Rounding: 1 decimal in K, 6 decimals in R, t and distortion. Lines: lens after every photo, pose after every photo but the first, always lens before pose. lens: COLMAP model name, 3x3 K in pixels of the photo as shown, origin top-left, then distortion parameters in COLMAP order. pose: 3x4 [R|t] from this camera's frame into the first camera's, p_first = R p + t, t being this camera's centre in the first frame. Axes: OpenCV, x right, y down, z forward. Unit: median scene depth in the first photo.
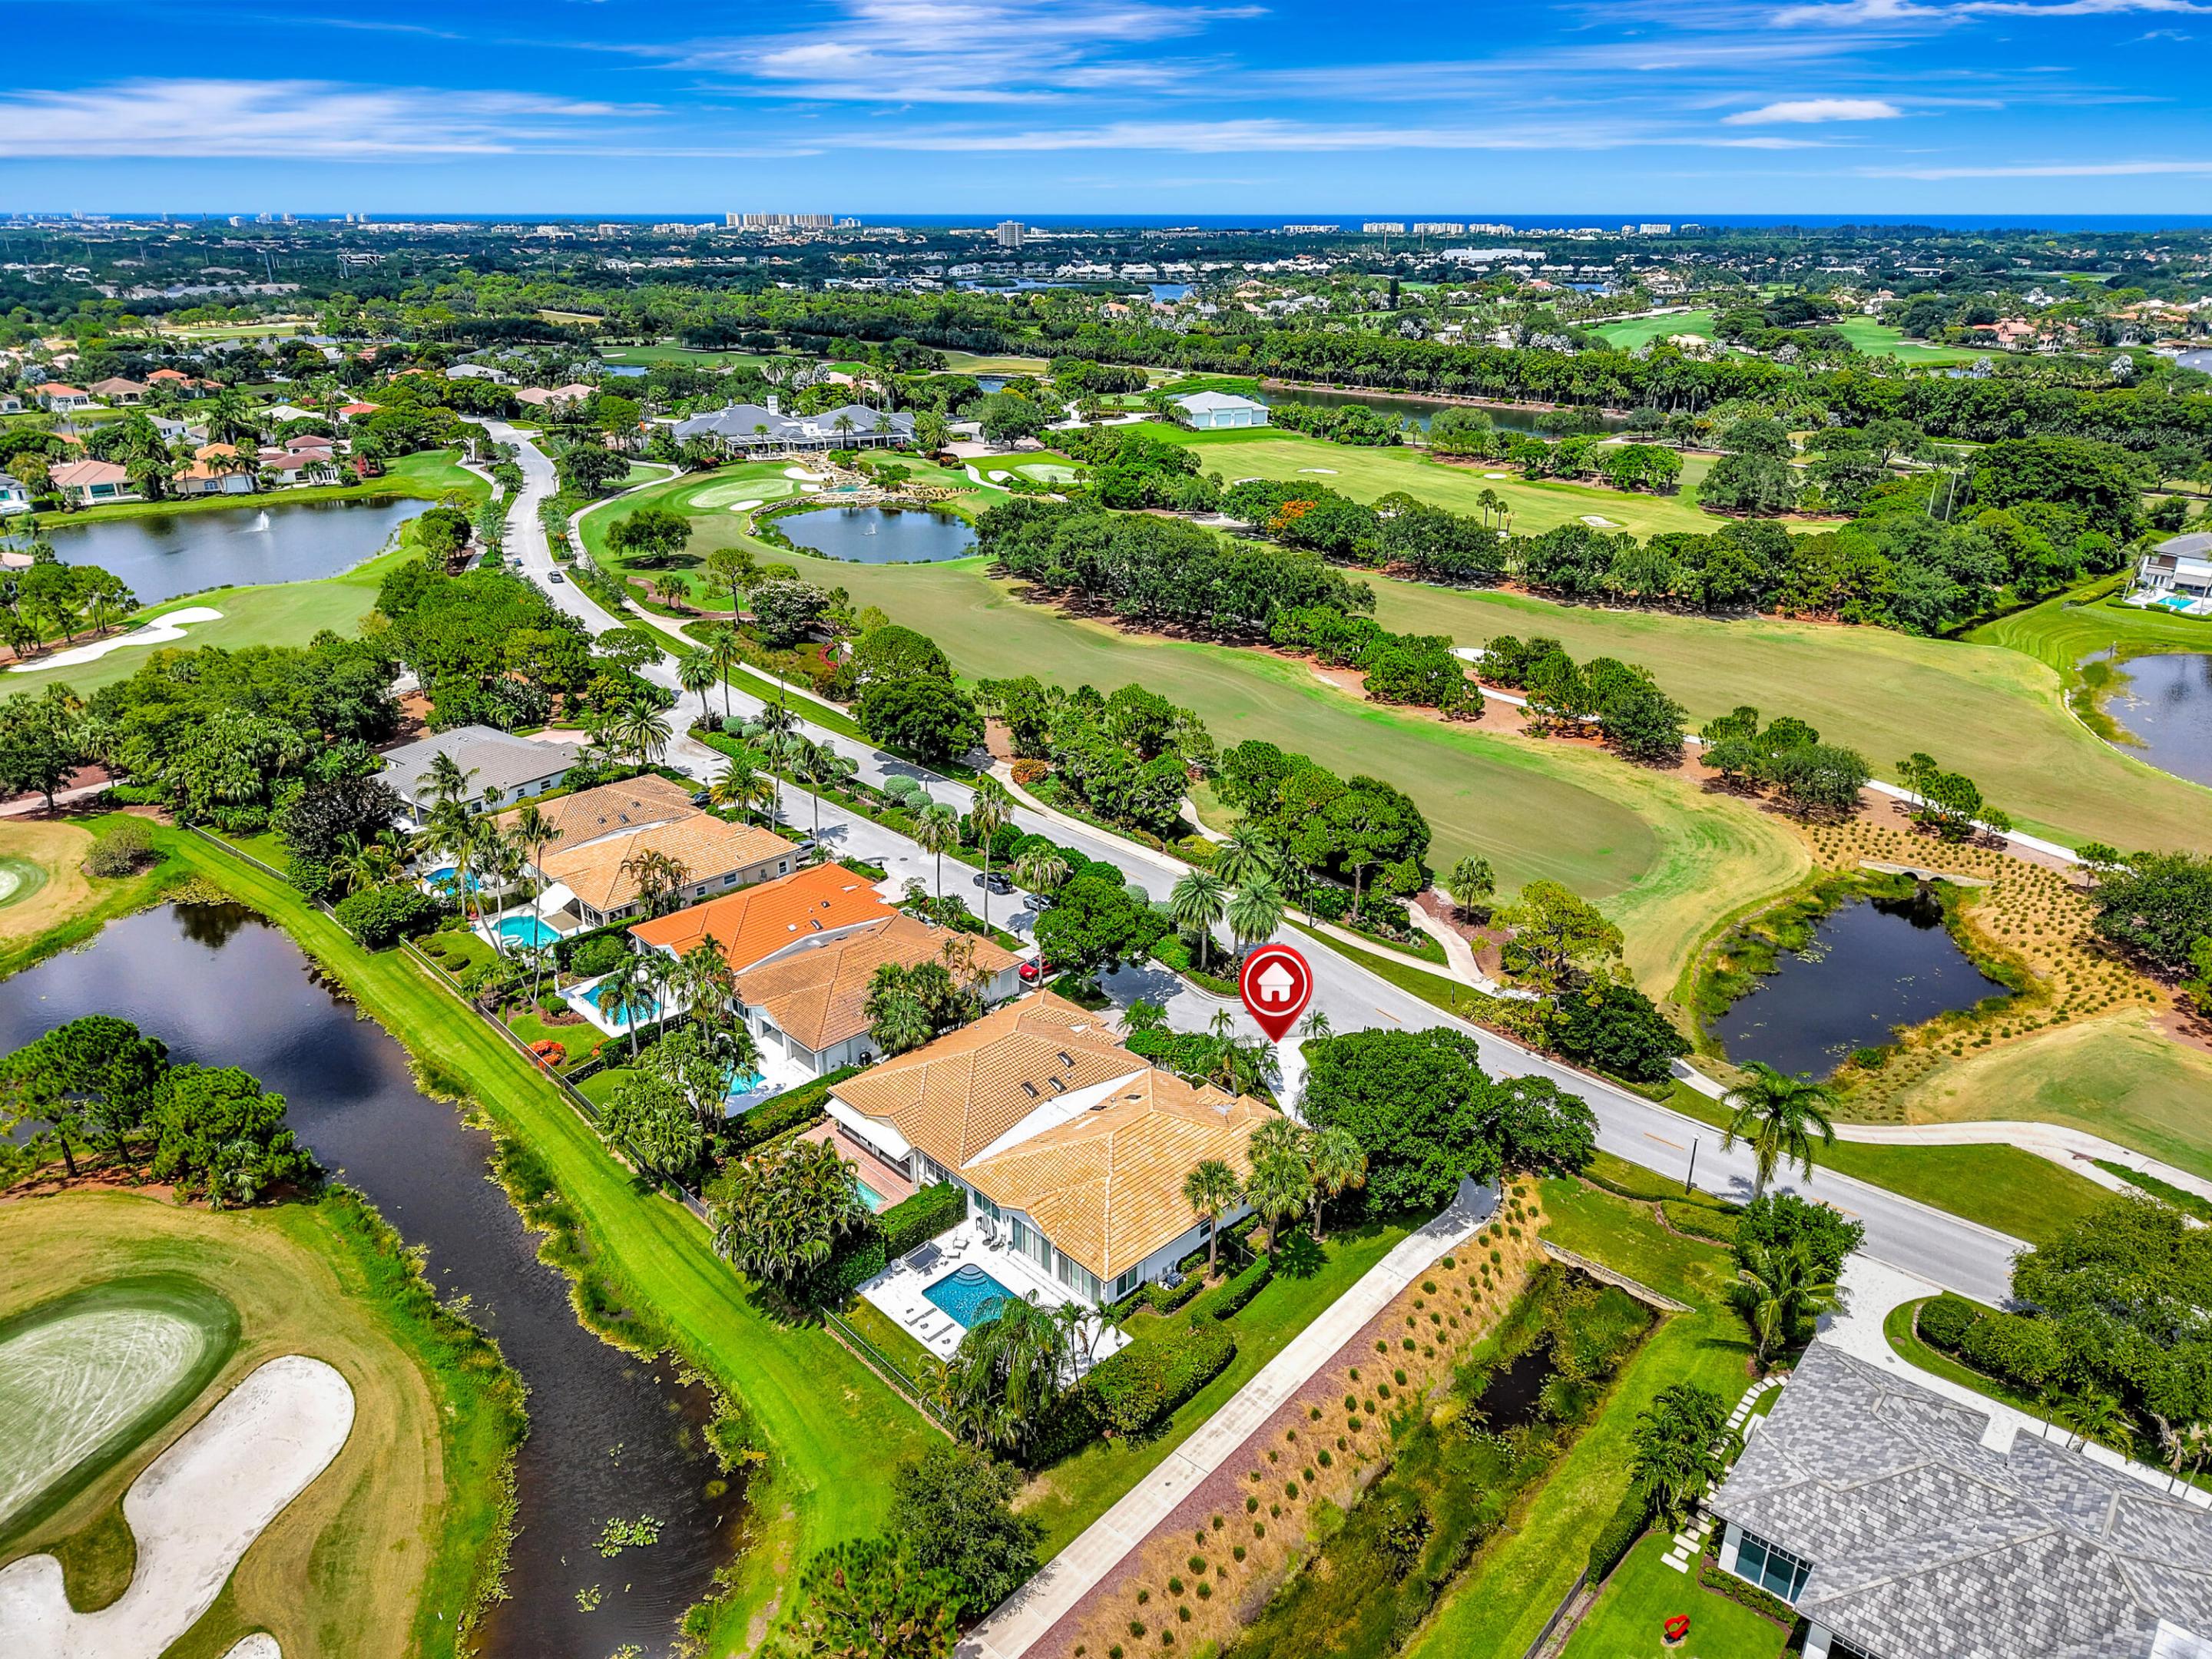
lens RADIAL K [[1499.9, 0, 1106.0], [0, 1499.9, 829.5], [0, 0, 1]] dist [0.042858, -0.054495]
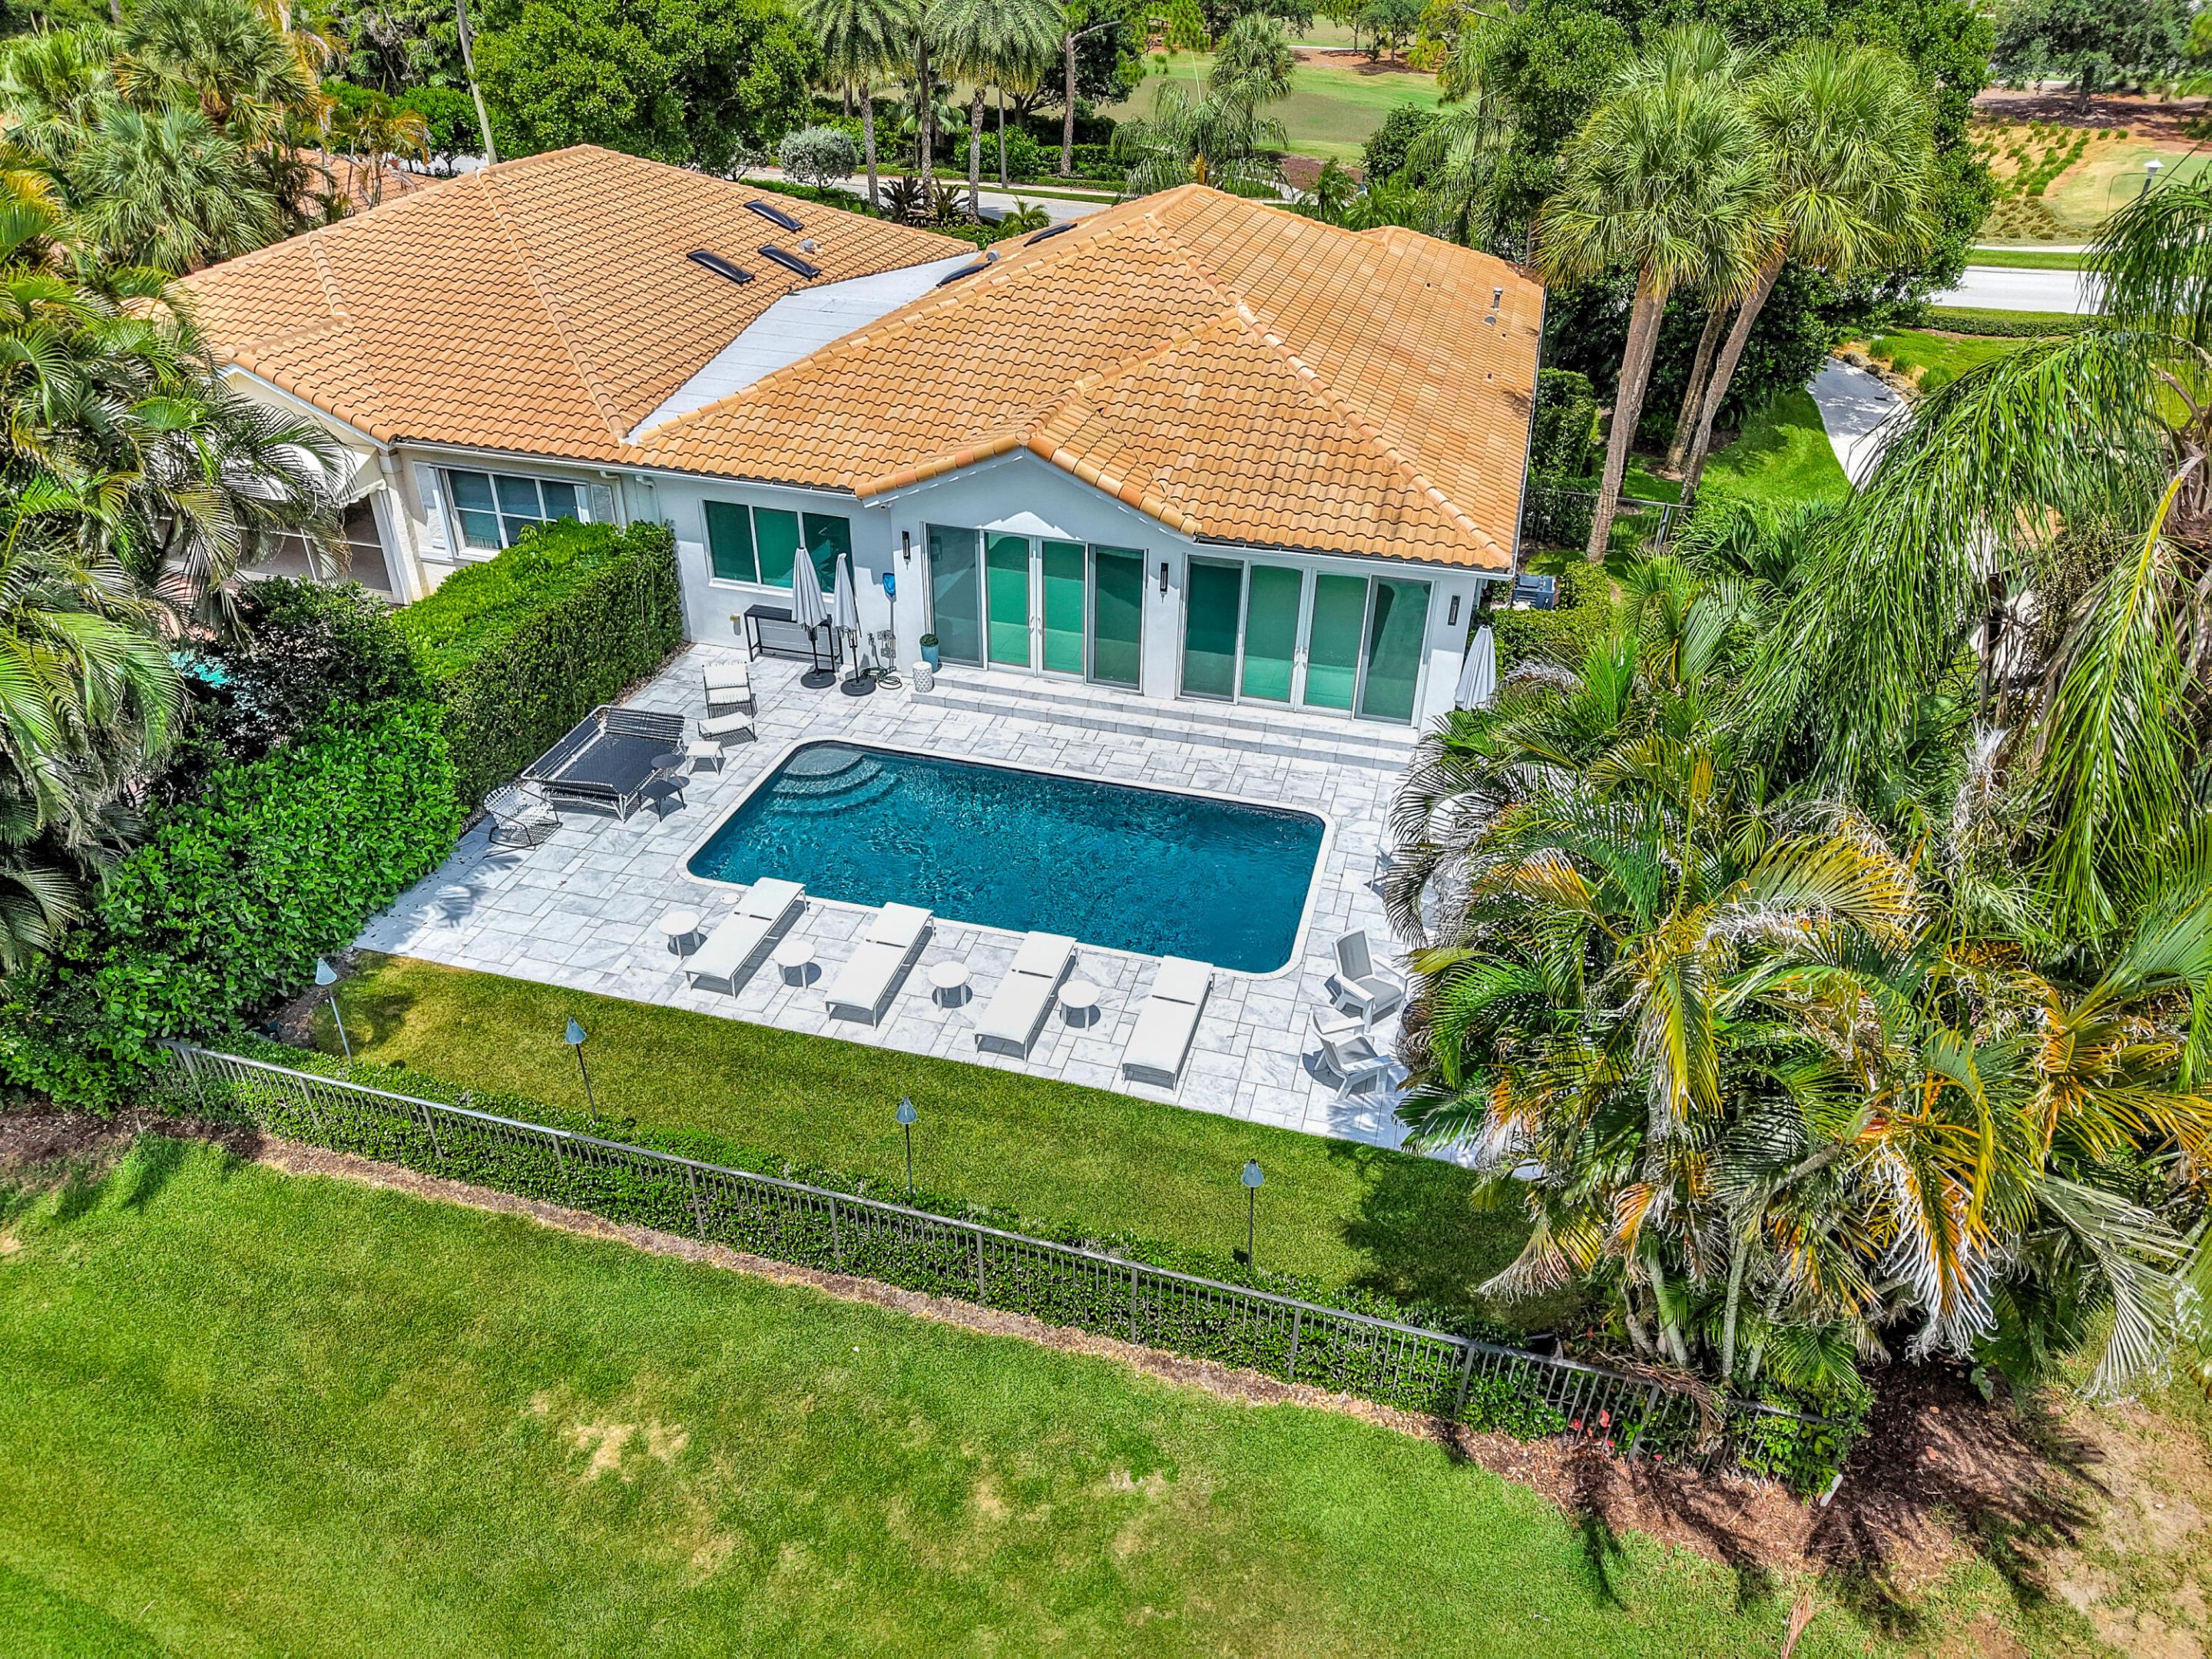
lens RADIAL K [[1499.9, 0, 1106.0], [0, 1499.9, 829.5], [0, 0, 1]] dist [0.042858, -0.054495]
pose [[0.869804, -0.249984, 0.425382, -0.158722], [0.180100, 0.963521, 0.197969, 0.263963], [-0.459354, -0.095583, 0.883096, 0.762420]]
